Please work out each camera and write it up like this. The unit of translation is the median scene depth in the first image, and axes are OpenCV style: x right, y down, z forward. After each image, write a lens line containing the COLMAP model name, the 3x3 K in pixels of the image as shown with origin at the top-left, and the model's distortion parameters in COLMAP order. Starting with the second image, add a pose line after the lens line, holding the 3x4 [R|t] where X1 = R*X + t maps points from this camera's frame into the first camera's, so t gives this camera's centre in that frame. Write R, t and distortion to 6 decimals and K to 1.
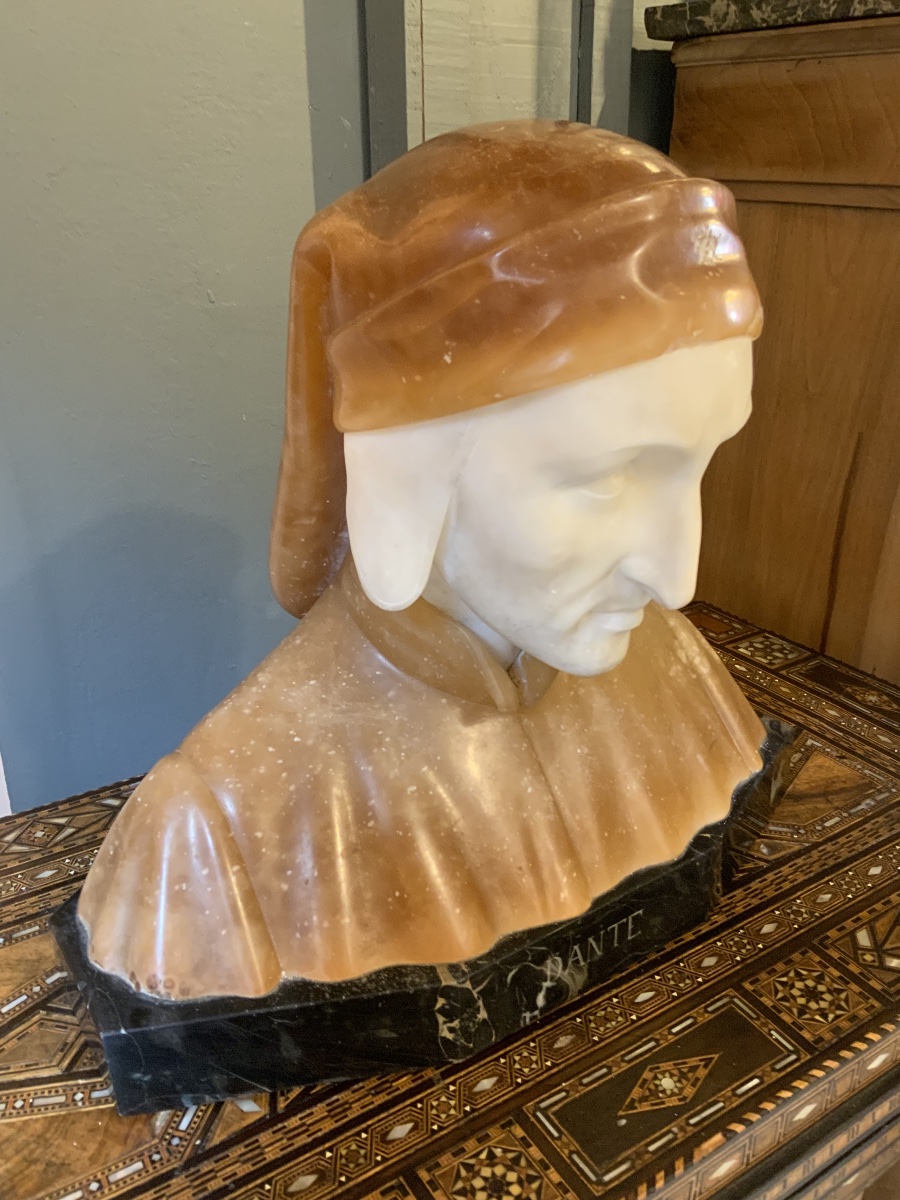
lens RADIAL K [[1009.1, 0, 450.0], [0, 1009.1, 600.0], [0, 0, 1]] dist [0.003412, -0.039640]
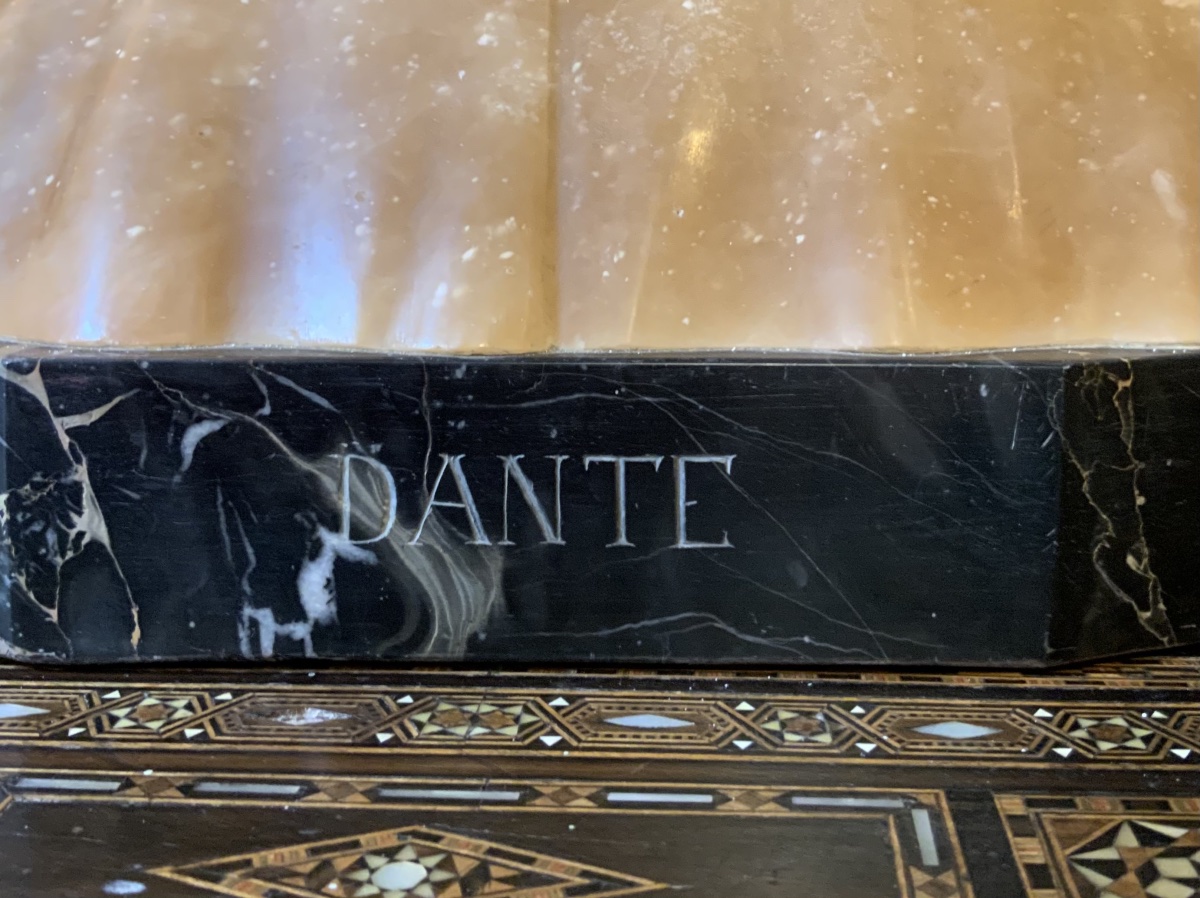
lens RADIAL K [[1487.2, 0, 694.7], [0, 1487.2, 306.9], [0, 0, 1]] dist [0.044419, -0.055312]
pose [[0.825121, 0.086416, -0.558308, 0.461894], [-0.235035, 0.951159, -0.200136, 0.382286], [0.513745, 0.296358, 0.805132, 0.653736]]
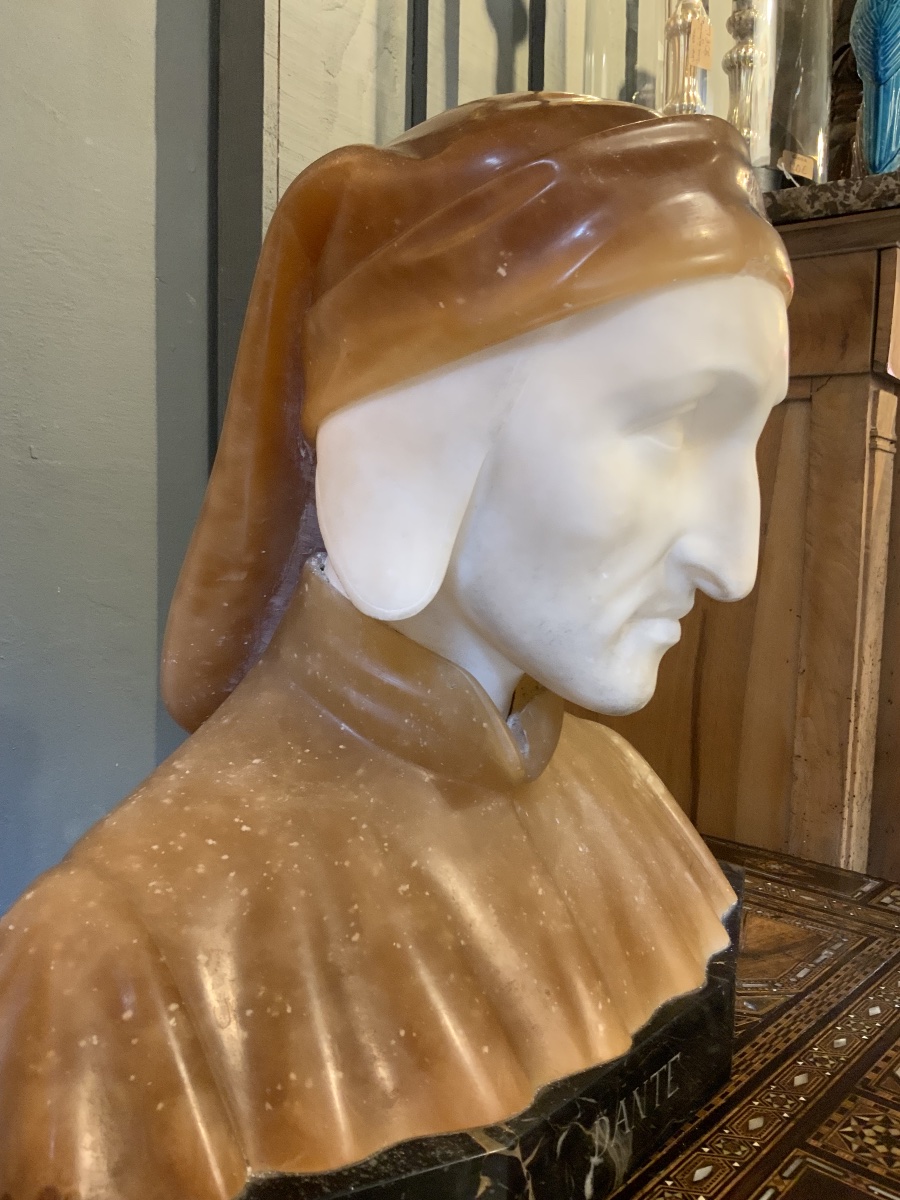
lens RADIAL K [[1009.1, 0, 450.0], [0, 1009.1, 600.0], [0, 0, 1]] dist [0.003412, -0.039640]
pose [[0.962788, 0.012331, 0.269975, -0.207230], [0.076806, 0.945283, -0.317083, 0.223760], [-0.259112, 0.326020, 0.909160, 0.239923]]
